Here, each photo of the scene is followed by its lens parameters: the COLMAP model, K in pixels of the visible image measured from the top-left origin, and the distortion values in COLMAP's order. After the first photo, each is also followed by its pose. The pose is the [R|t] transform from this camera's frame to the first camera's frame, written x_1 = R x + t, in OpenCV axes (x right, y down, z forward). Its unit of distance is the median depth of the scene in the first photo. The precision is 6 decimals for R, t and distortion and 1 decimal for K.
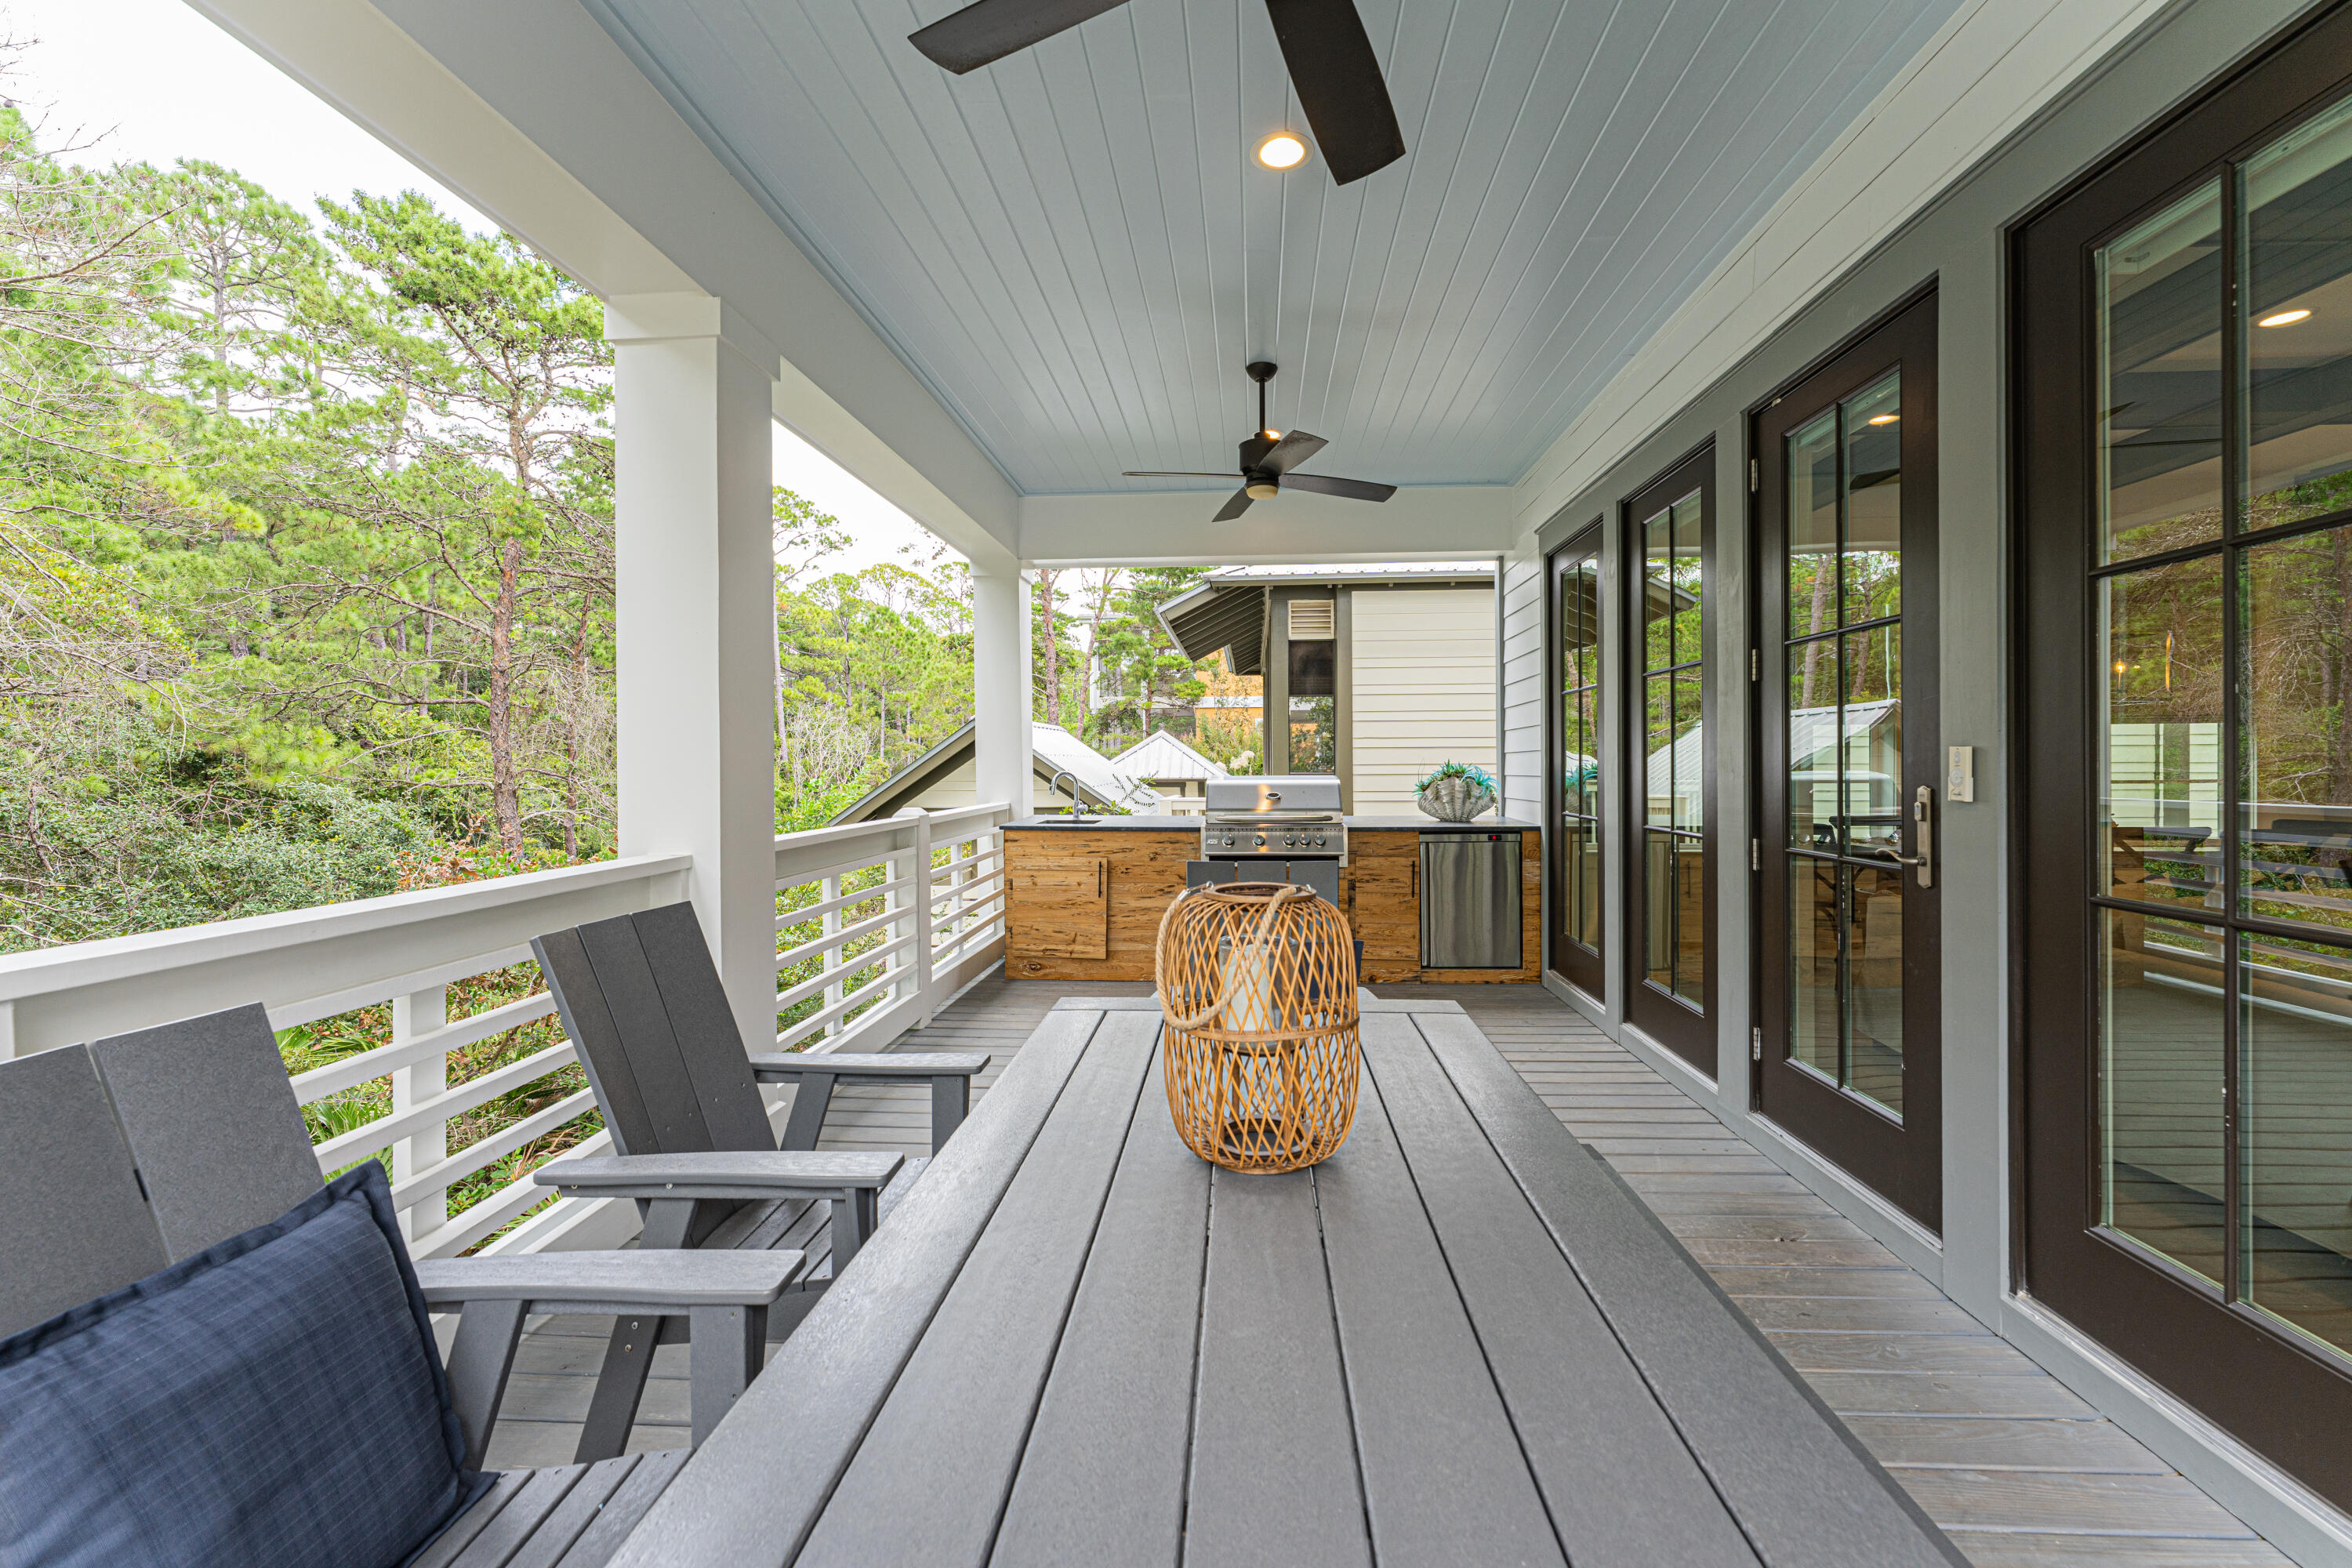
lens RADIAL K [[931.8, 0, 1284.2], [0, 931.8, 783.6], [0, 0, 1]] dist [0.000318, -0.000139]
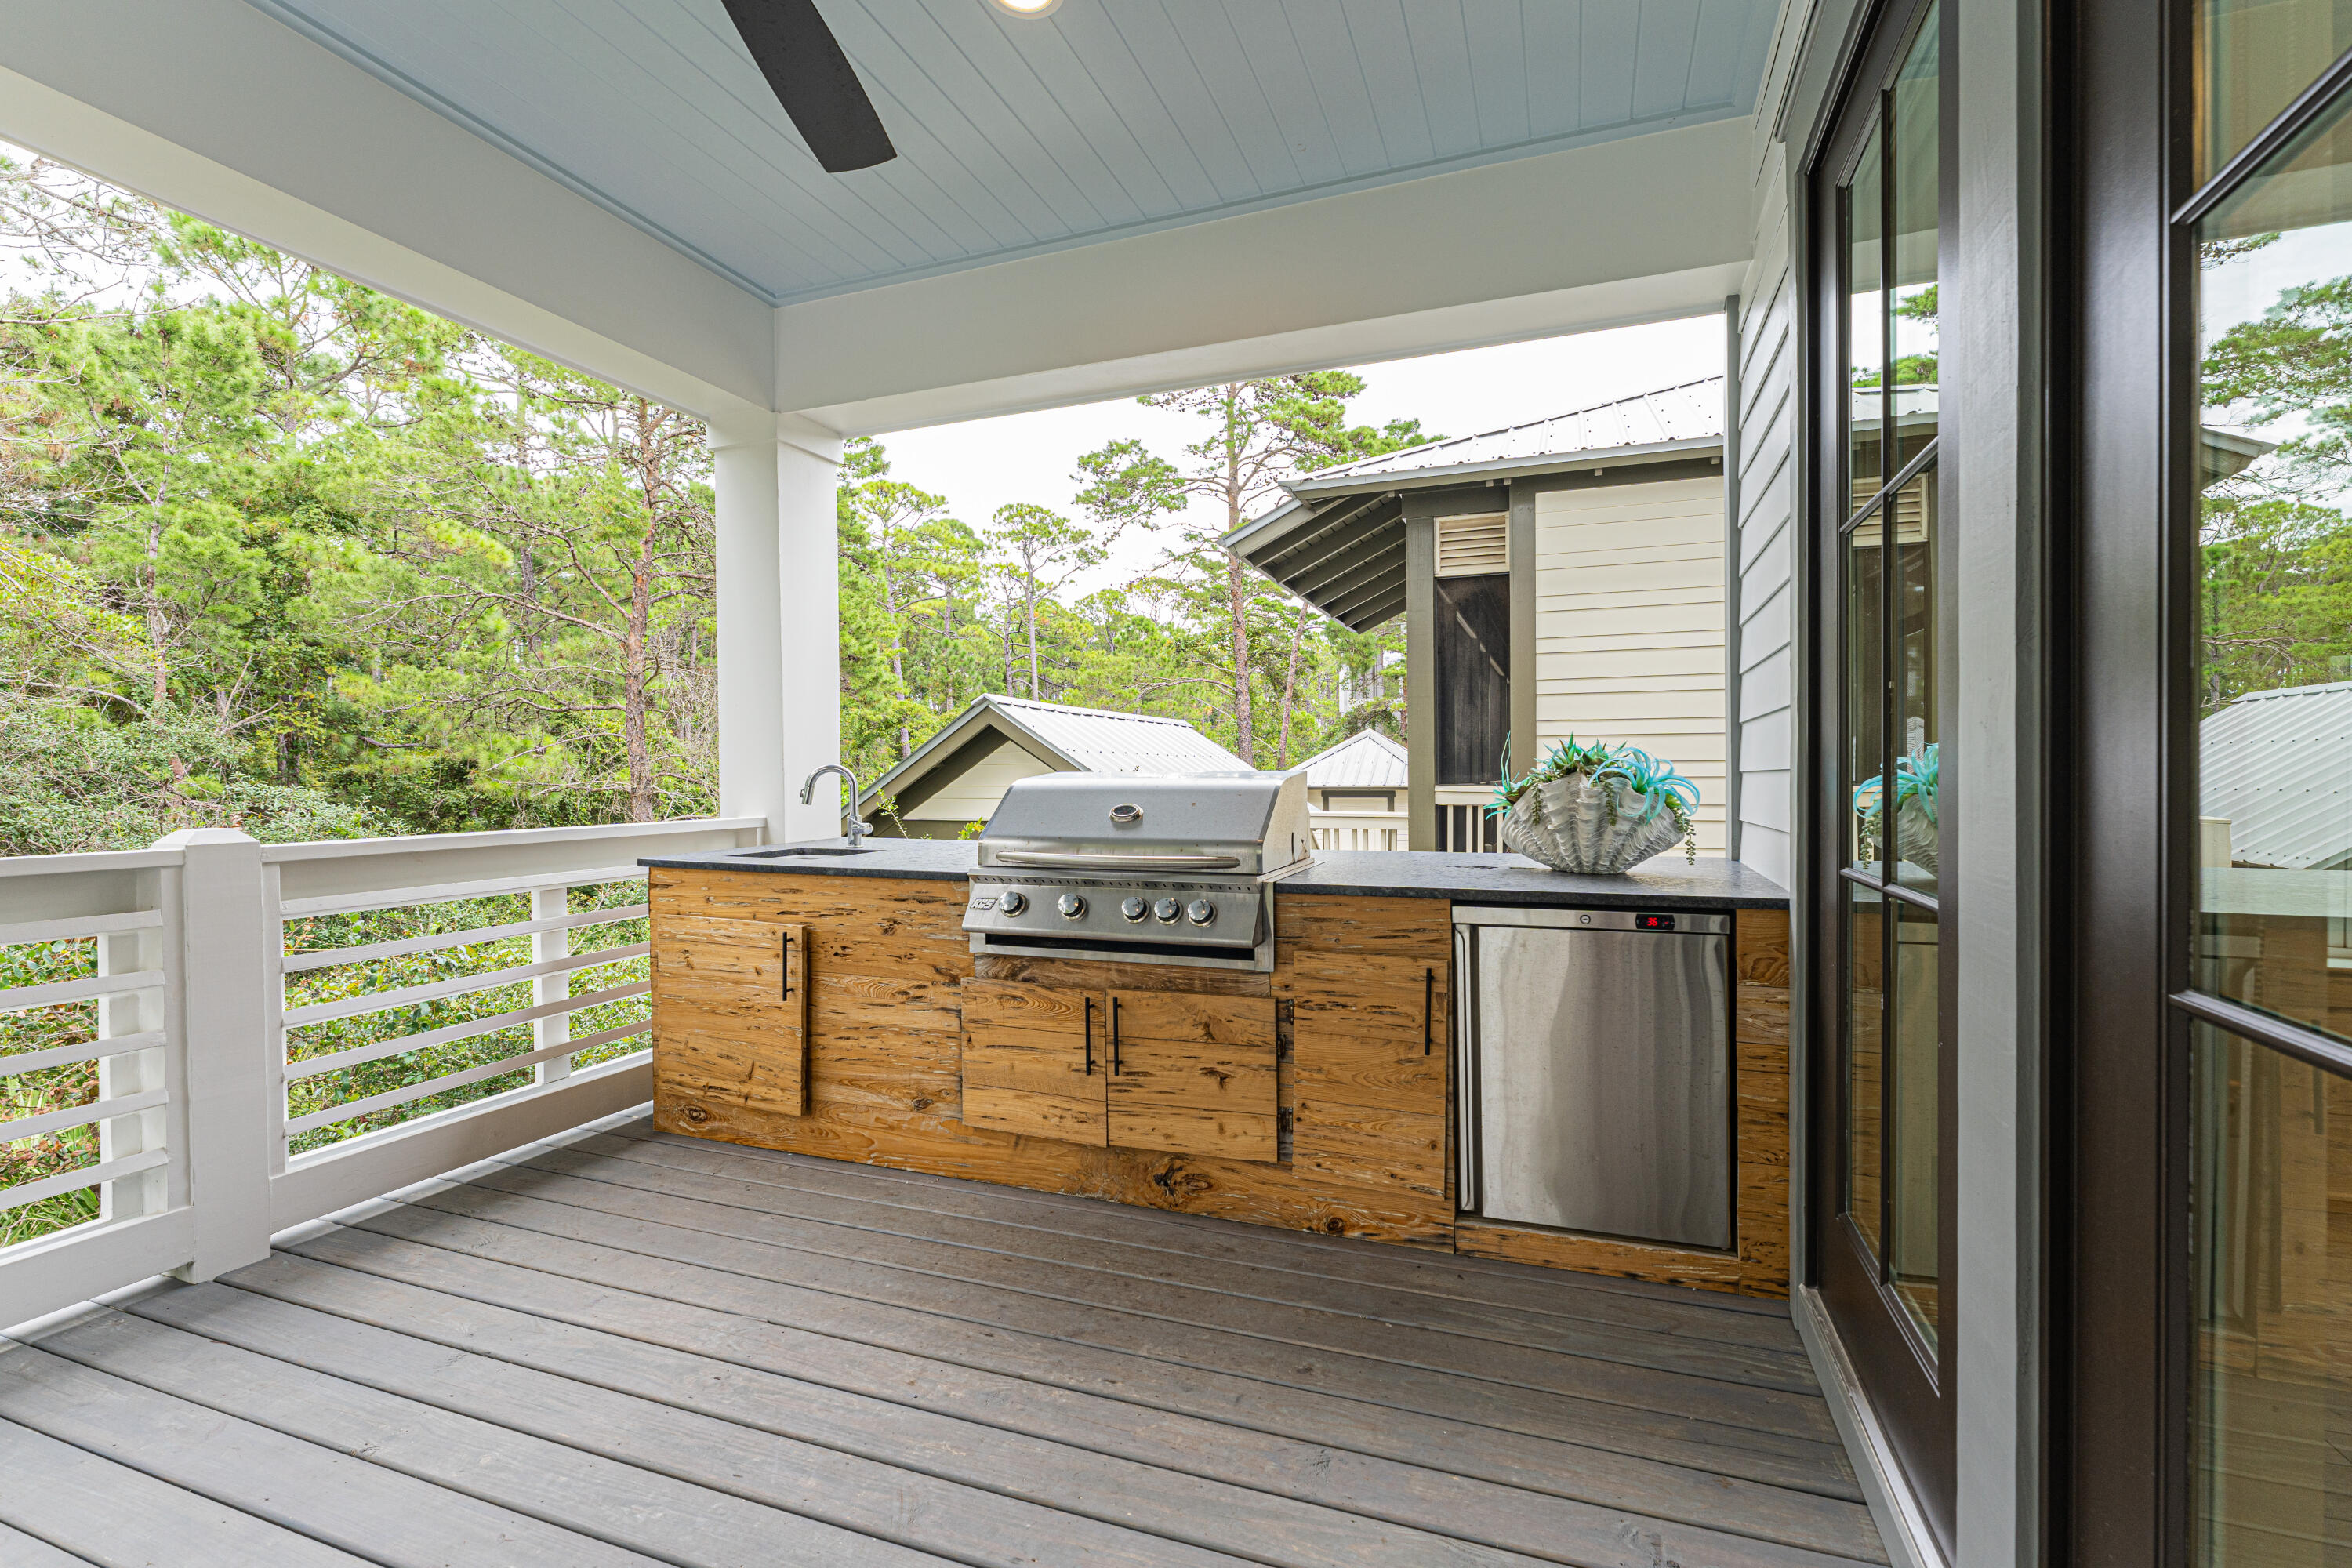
lens RADIAL K [[963.1, 0, 1174.3], [0, 963.1, 794.6], [0, 0, 1]] dist [0.001254, -0.000297]
pose [[0.918059, 0.005737, -0.396402, 0.198440], [-0.005400, 0.999983, 0.001968, 0.003129], [0.396407, 0.000334, 0.918075, 0.529950]]
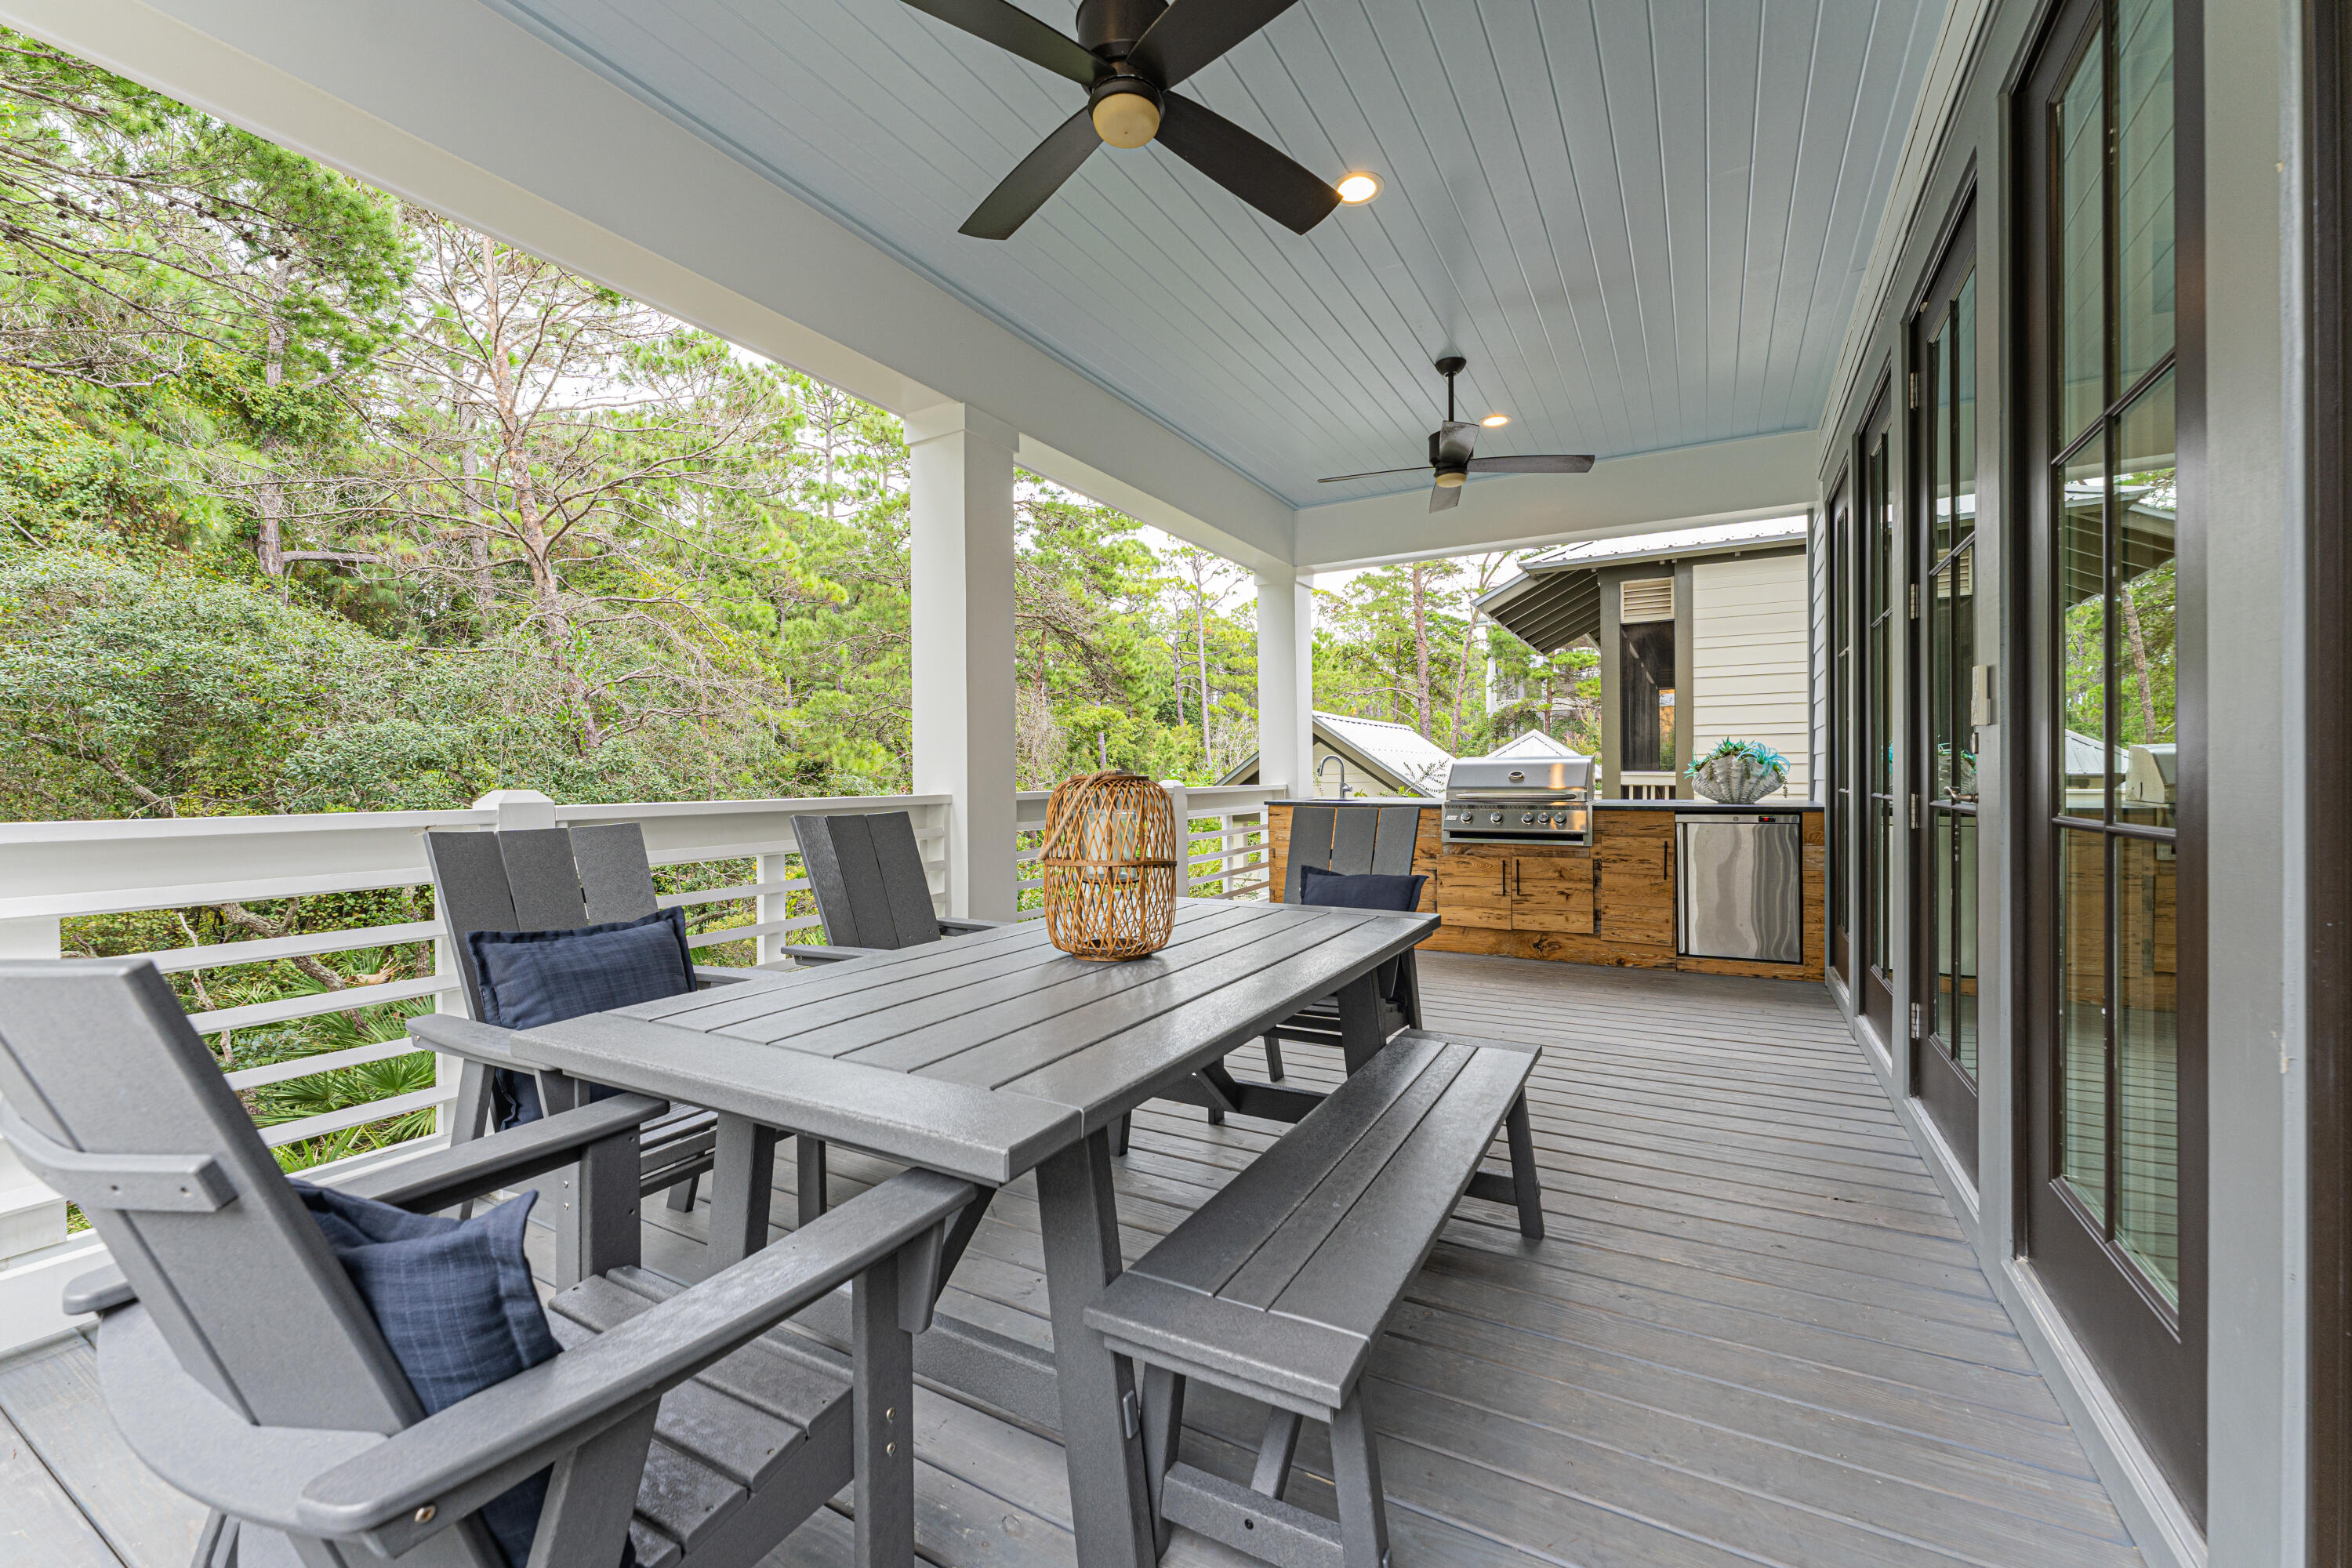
lens RADIAL K [[957.8, 0, 1285.5], [0, 957.8, 804.2], [0, 0, 1]] dist [0.001134, 0.000057]
pose [[0.908982, 0.003152, -0.416823, 0.186803], [0.001871, 0.999930, 0.011643, 0.031348], [0.416831, -0.011363, 0.908913, -0.053991]]
